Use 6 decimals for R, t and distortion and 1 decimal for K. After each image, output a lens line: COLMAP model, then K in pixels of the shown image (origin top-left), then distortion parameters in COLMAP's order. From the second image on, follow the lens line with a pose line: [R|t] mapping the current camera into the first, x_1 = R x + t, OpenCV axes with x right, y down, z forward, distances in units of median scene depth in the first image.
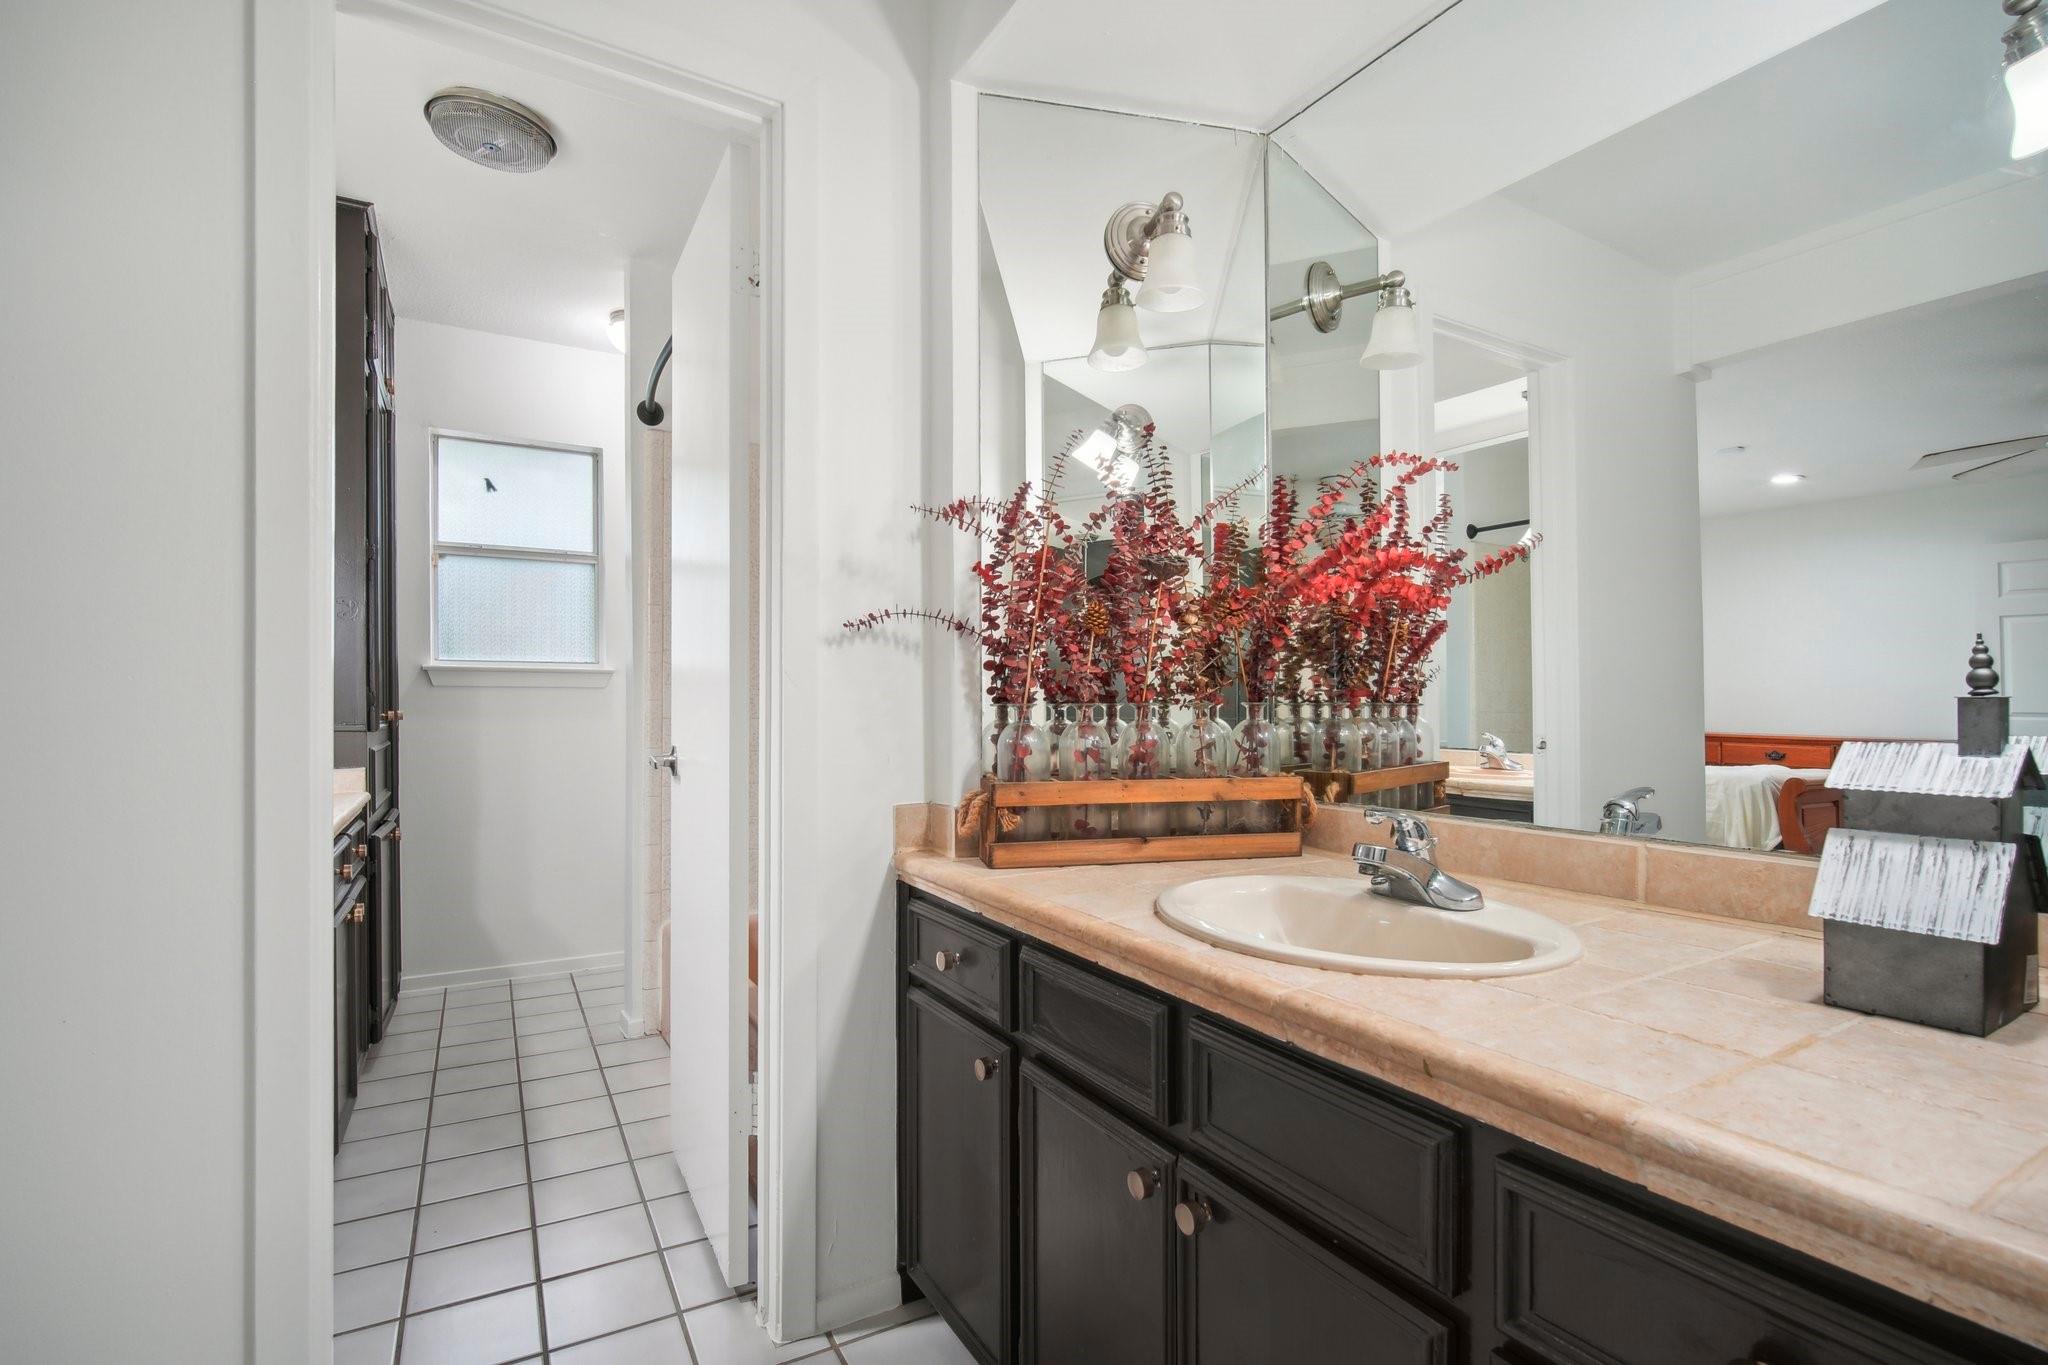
lens RADIAL K [[932.4, 0, 1013.8], [0, 932.4, 702.3], [0, 0, 1]] dist [-0.005040, 0.001321]
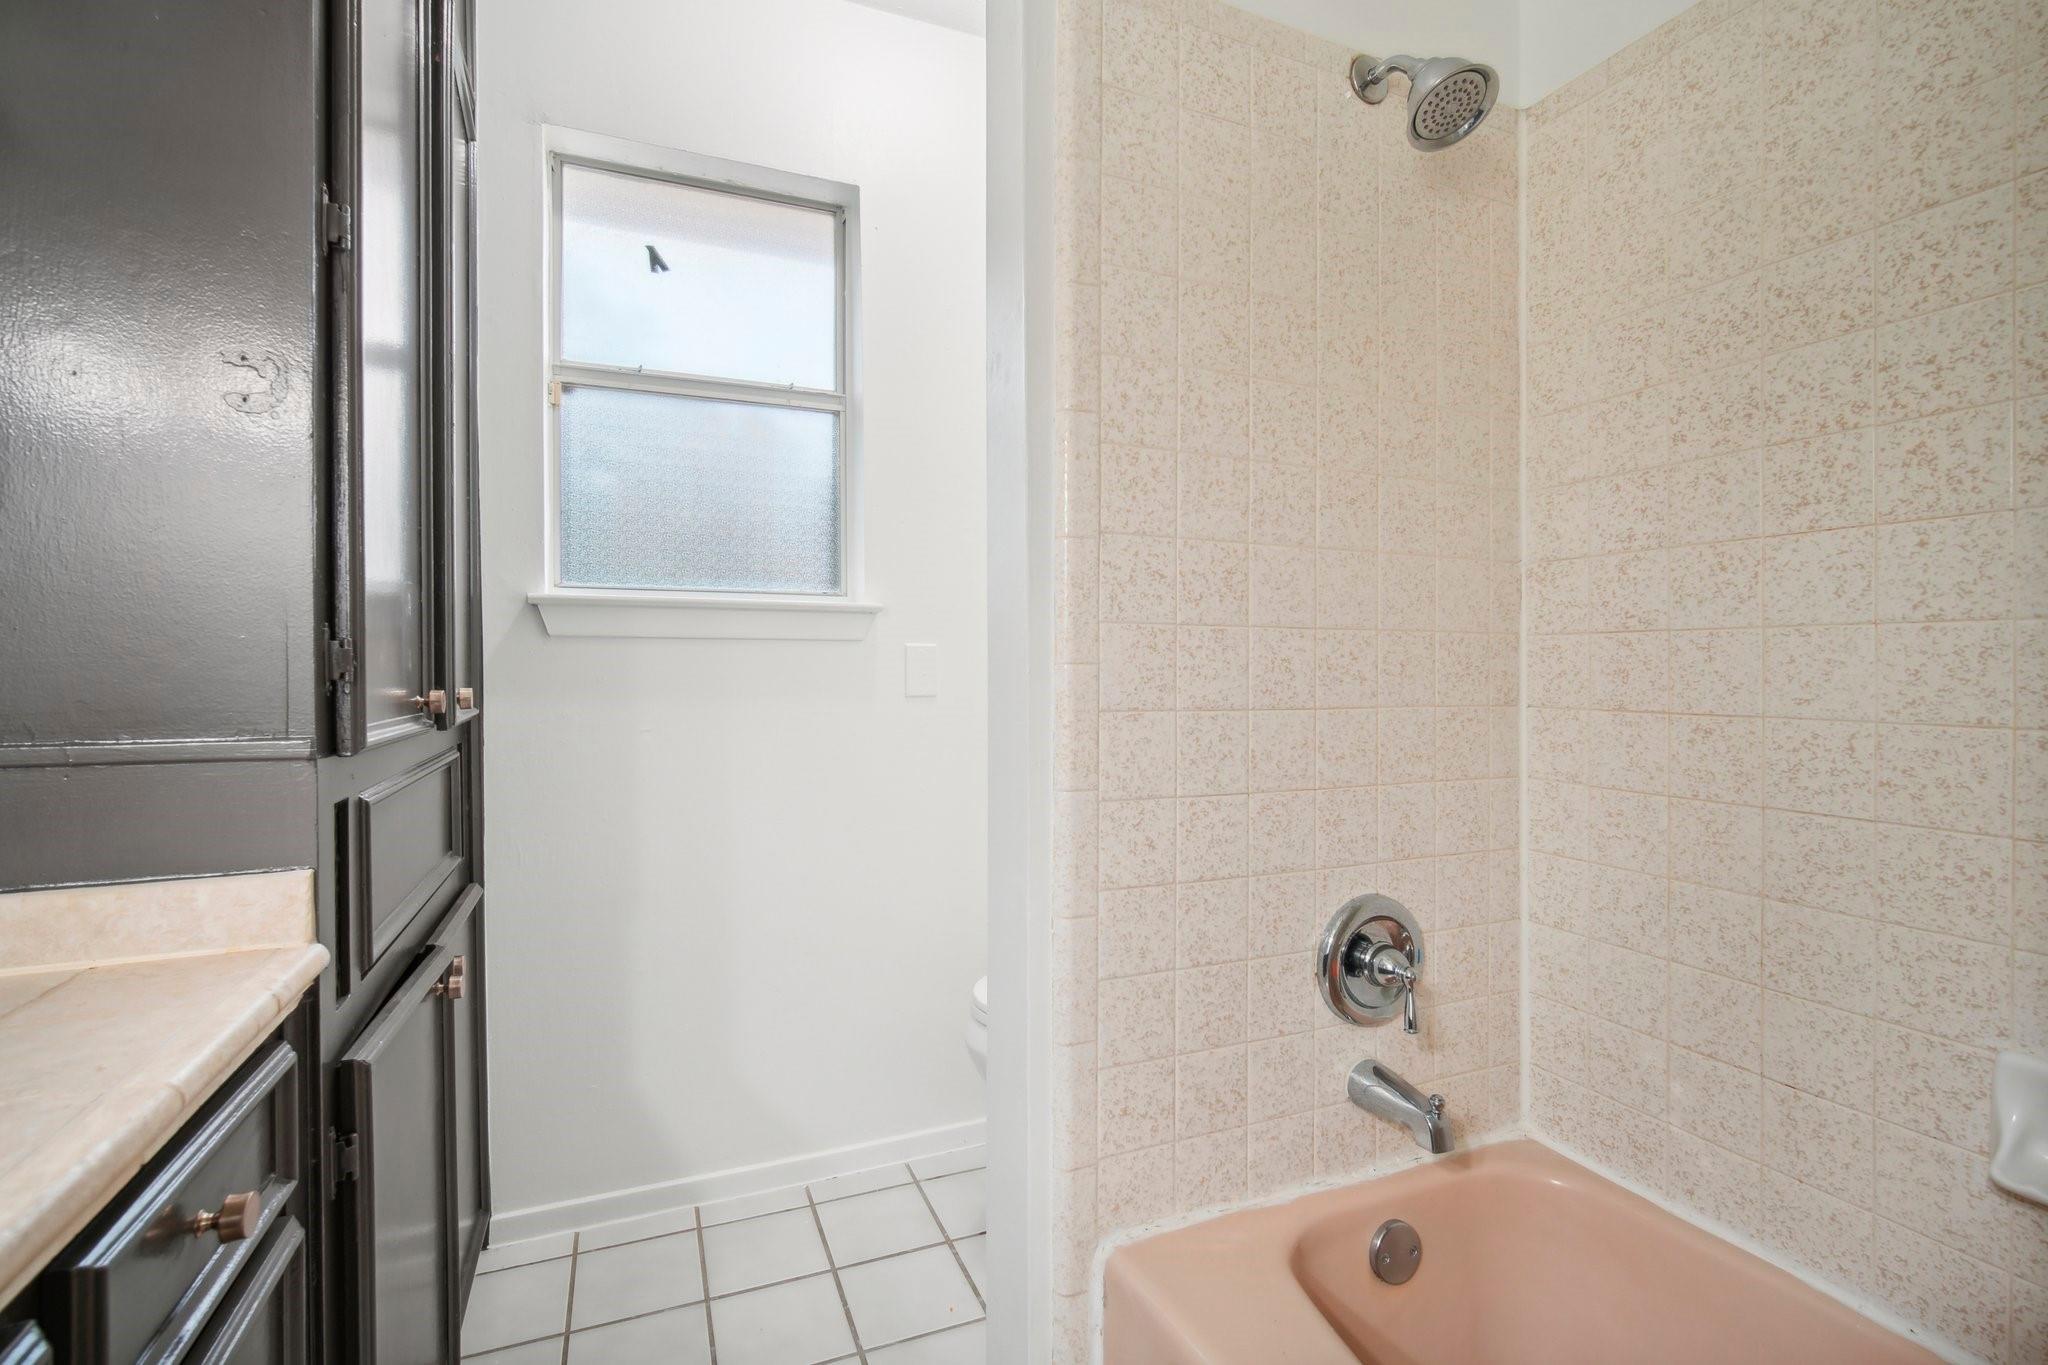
lens RADIAL K [[932.4, 0, 1033.8], [0, 932.4, 677.3], [0, 0, 1]] dist [-0.005040, 0.001321]
pose [[0.992338, 0.003623, -0.123496, -0.290453], [-0.001442, 0.999842, 0.017744, -0.004160], [0.123541, -0.017430, 0.992186, 0.511101]]
